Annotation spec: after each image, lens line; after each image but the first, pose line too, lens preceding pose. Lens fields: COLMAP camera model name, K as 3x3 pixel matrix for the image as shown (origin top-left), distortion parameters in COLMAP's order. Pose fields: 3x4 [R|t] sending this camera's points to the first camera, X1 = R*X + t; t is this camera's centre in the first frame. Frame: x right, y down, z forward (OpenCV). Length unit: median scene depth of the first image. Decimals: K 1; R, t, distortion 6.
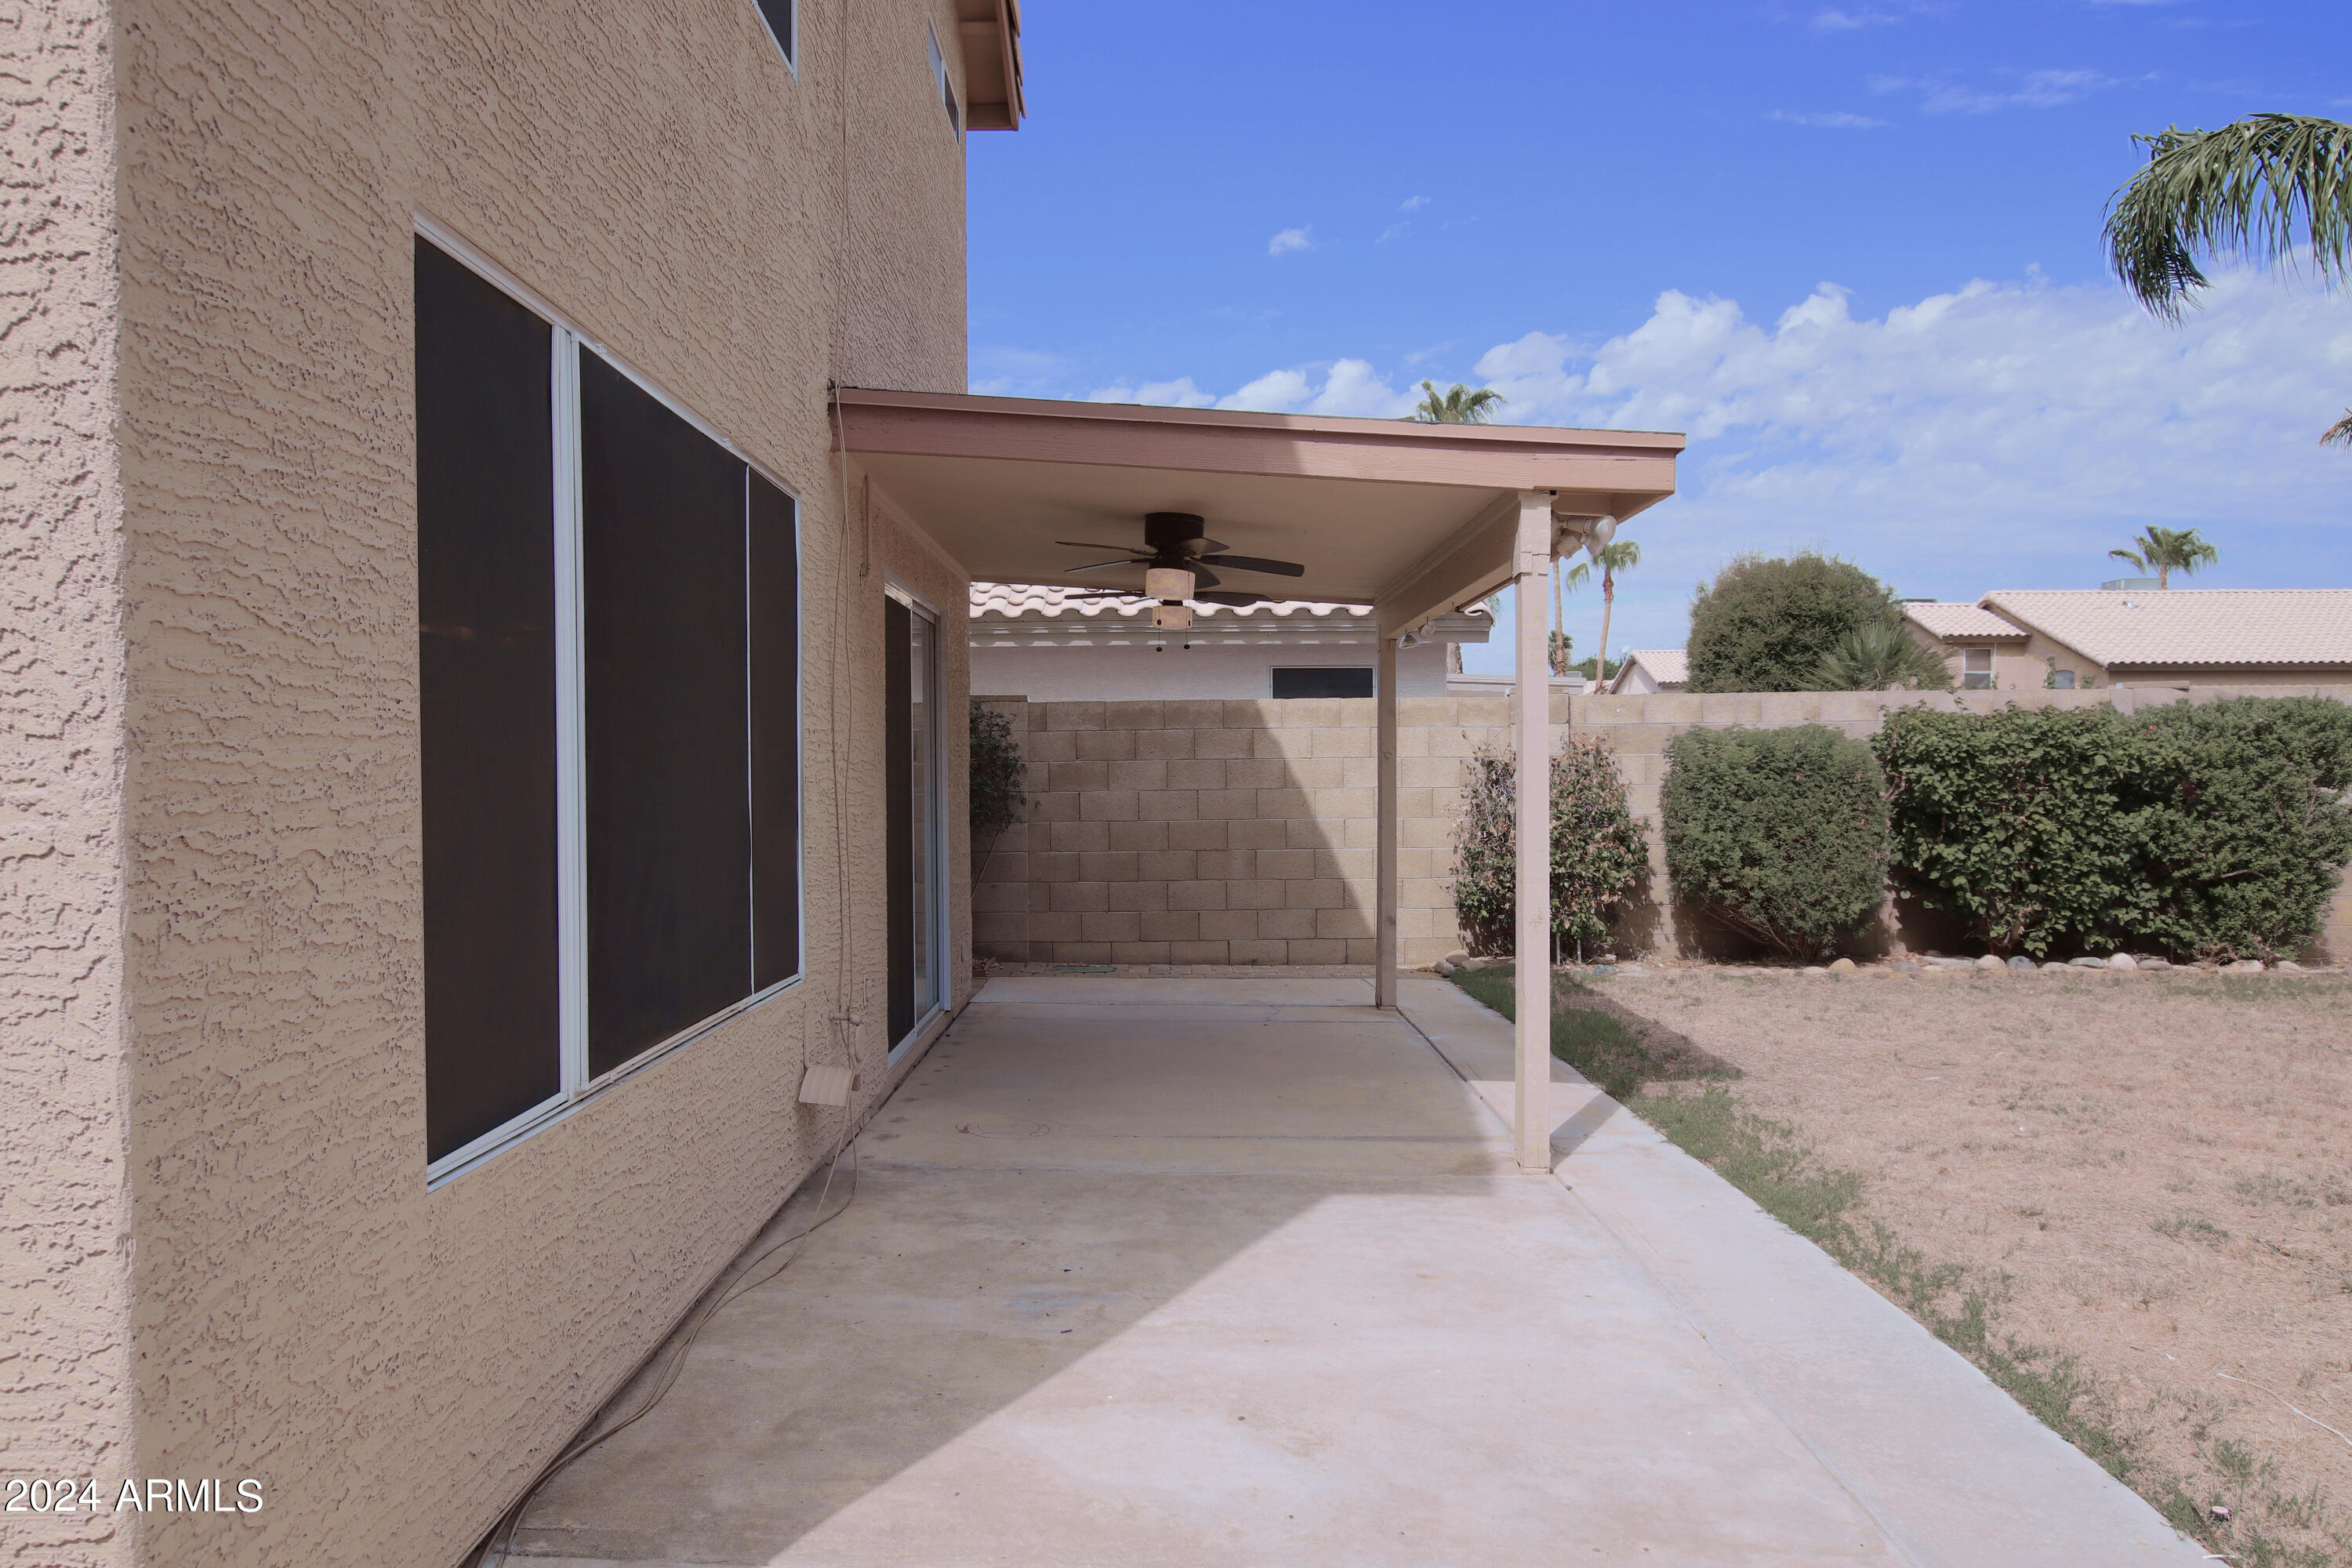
lens RADIAL K [[1558.4, 0, 1164.1], [0, 1558.4, 791.3], [0, 0, 1]] dist [-0.009695, 0.005501]
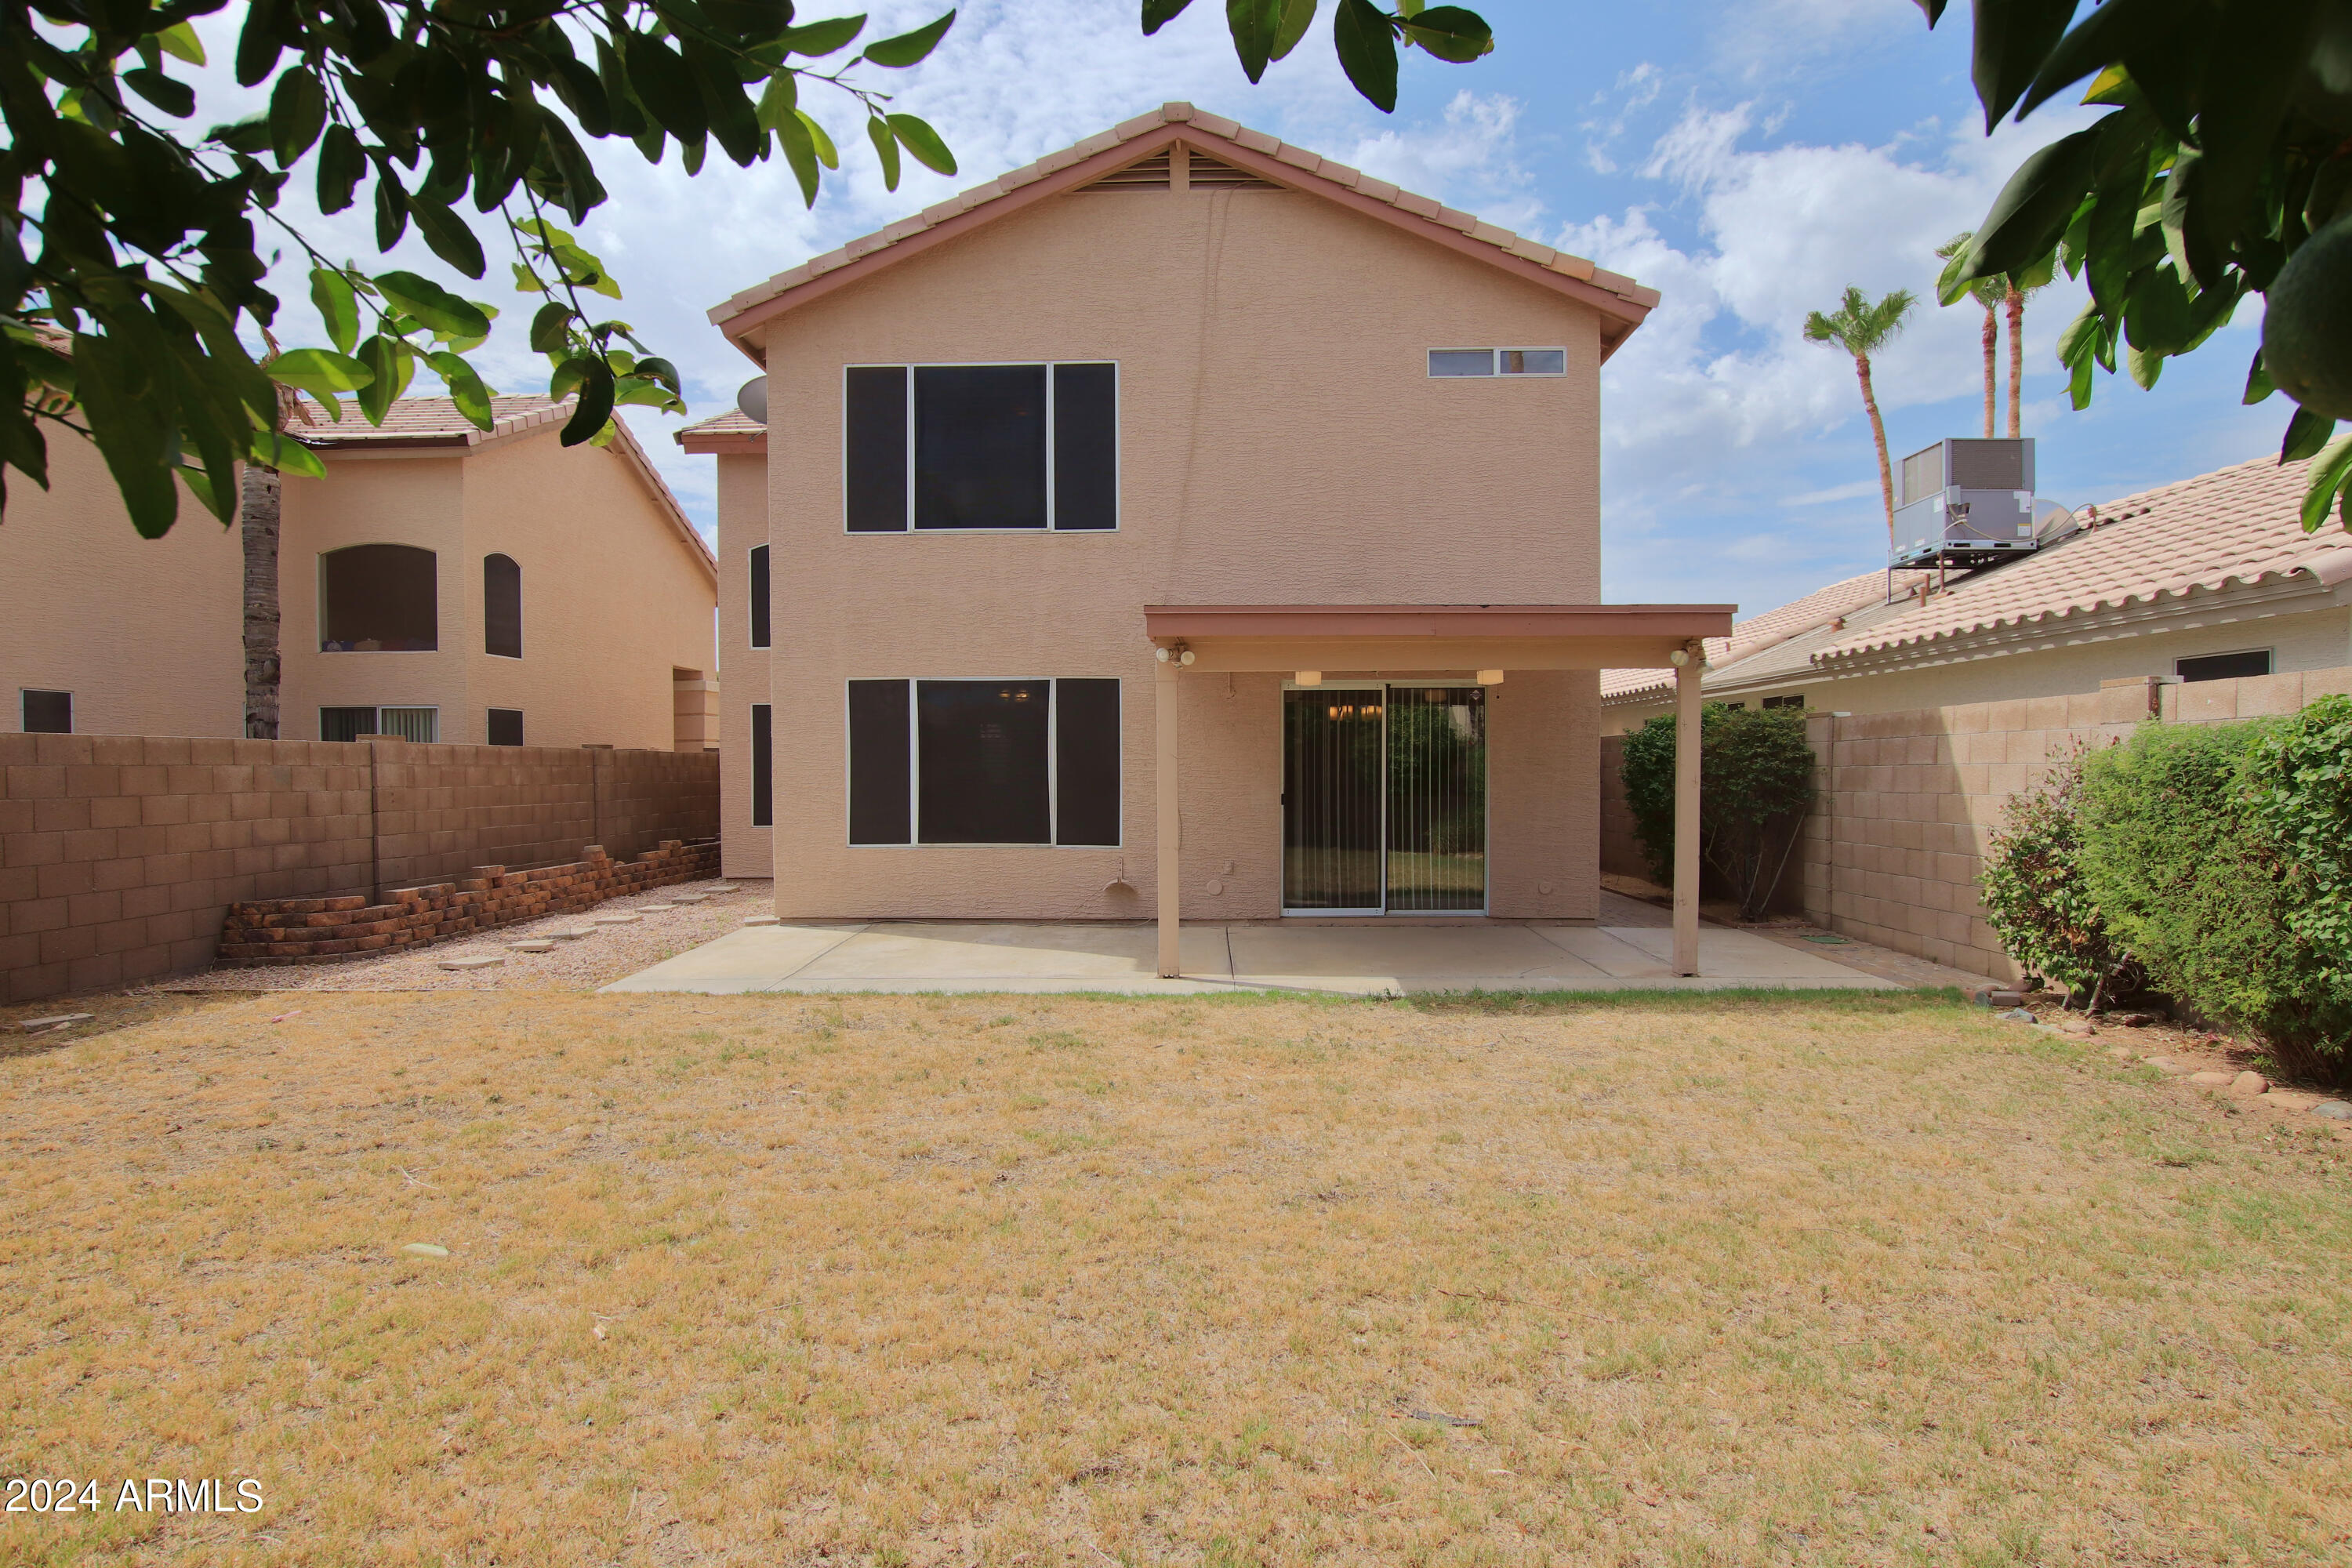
lens RADIAL K [[1293.5, 0, 1169.8], [0, 1293.5, 781.4], [0, 0, 1]] dist [-0.017662, -0.000016]
pose [[-0.035611, 0.016968, -0.999222, 1.021816], [-0.011314, 0.999785, 0.017381, -0.020380], [0.999302, 0.011924, -0.035412, 0.569640]]
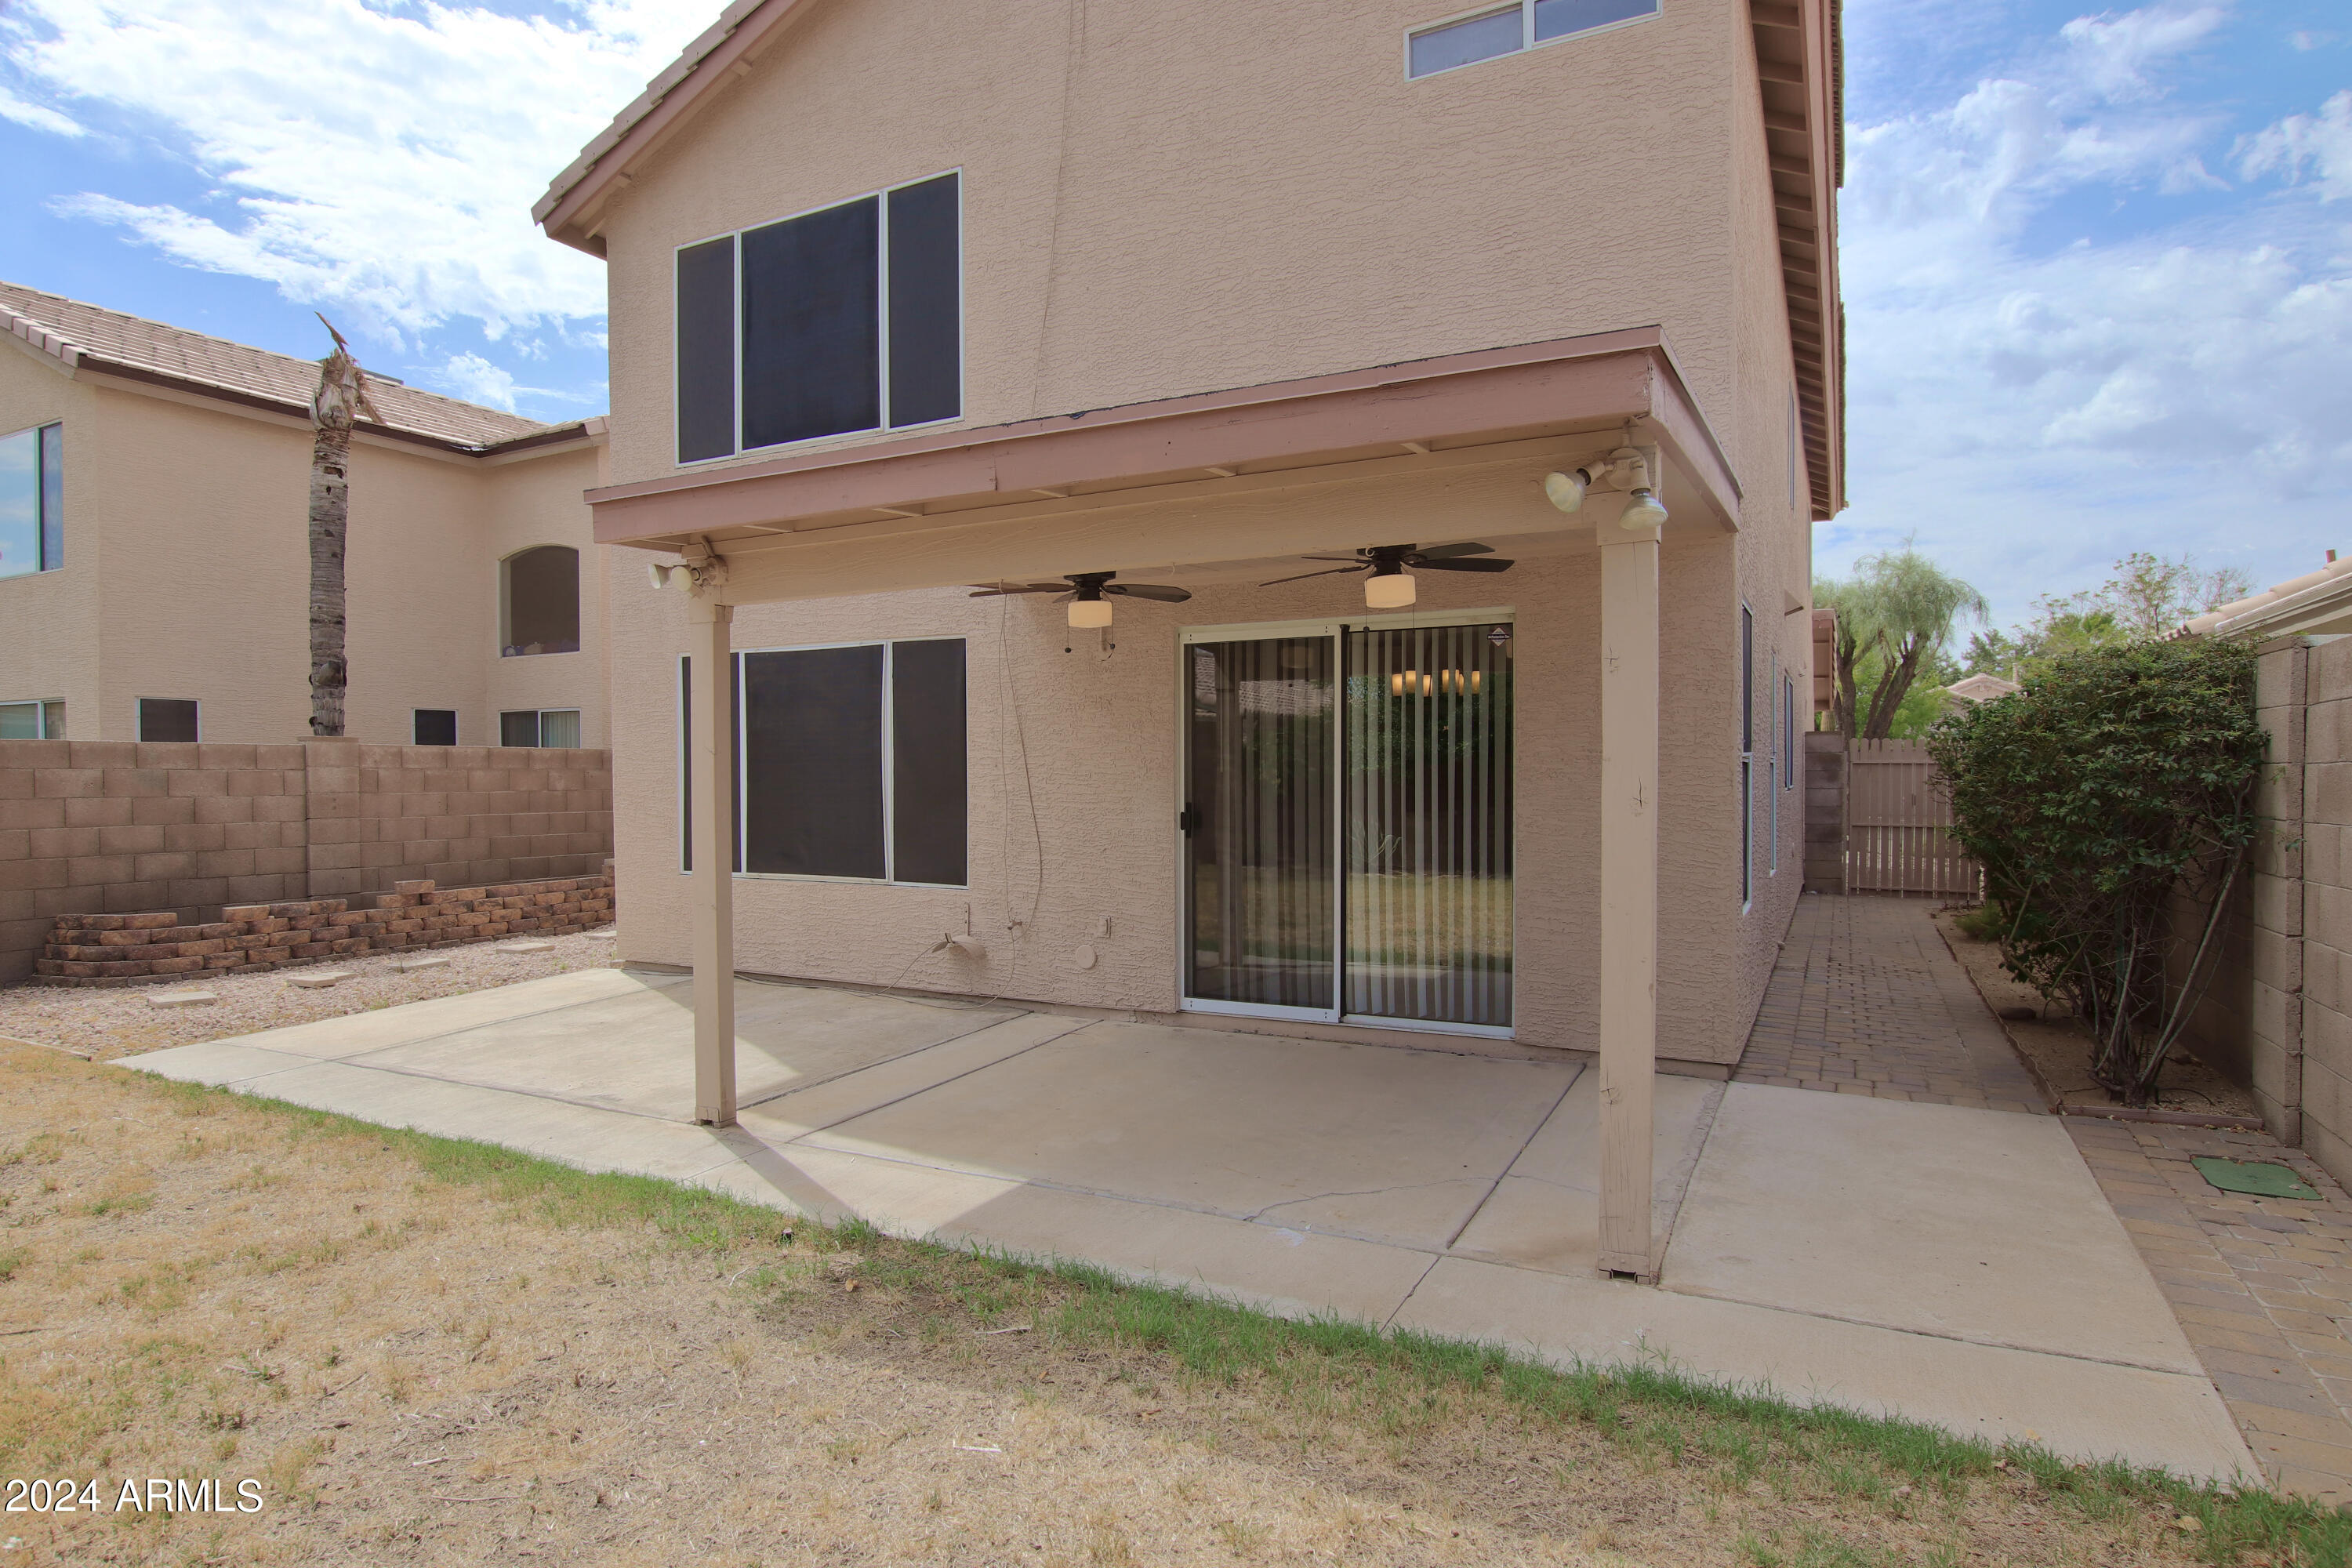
lens RADIAL K [[1293.5, 0, 1166.9], [0, 1293.5, 786.0], [0, 0, 1]] dist [-0.017662, -0.000016]
pose [[-0.471064, 0.015476, -0.881963, 0.505499], [-0.006201, 0.999763, 0.020855, -0.019379], [0.882077, 0.015293, -0.470857, 0.951034]]
